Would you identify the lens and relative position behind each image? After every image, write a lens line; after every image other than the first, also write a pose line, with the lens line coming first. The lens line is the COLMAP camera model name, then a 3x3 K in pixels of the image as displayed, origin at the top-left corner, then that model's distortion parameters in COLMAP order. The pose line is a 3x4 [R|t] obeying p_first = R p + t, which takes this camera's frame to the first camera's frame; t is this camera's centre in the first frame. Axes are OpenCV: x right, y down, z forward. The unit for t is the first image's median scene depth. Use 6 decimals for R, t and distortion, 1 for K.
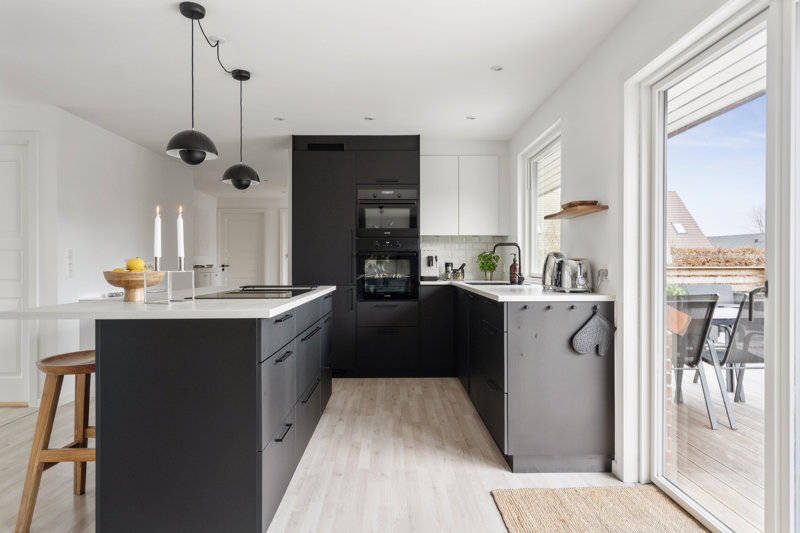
lens RADIAL K [[484.2, 0, 399.2], [0, 484.2, 266.7], [0, 0, 1]] dist [0.008424, -0.001902]
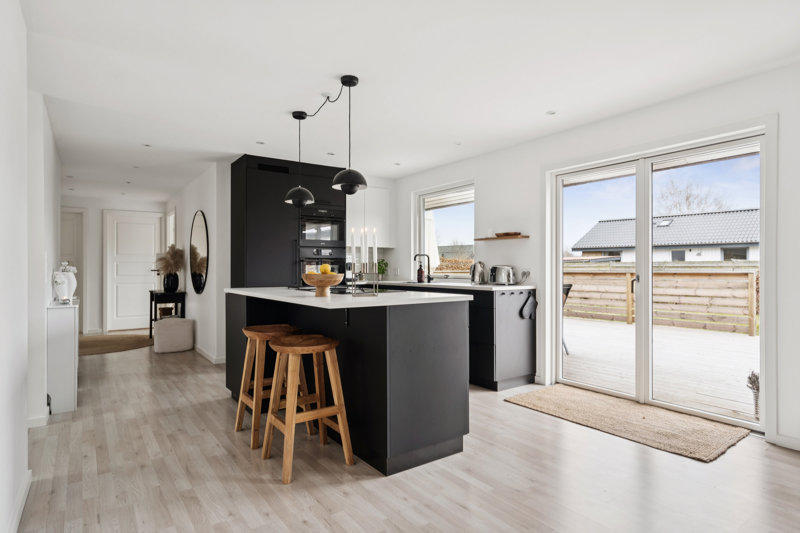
lens RADIAL K [[451.7, 0, 397.6], [0, 451.7, 267.7], [0, 0, 1]] dist [0.014917, 0.000109]
pose [[0.825312, 0.001781, 0.564674, -0.873862], [0.004528, 0.999942, -0.009771, 0.005989], [-0.564658, 0.010621, 0.825256, -0.103478]]
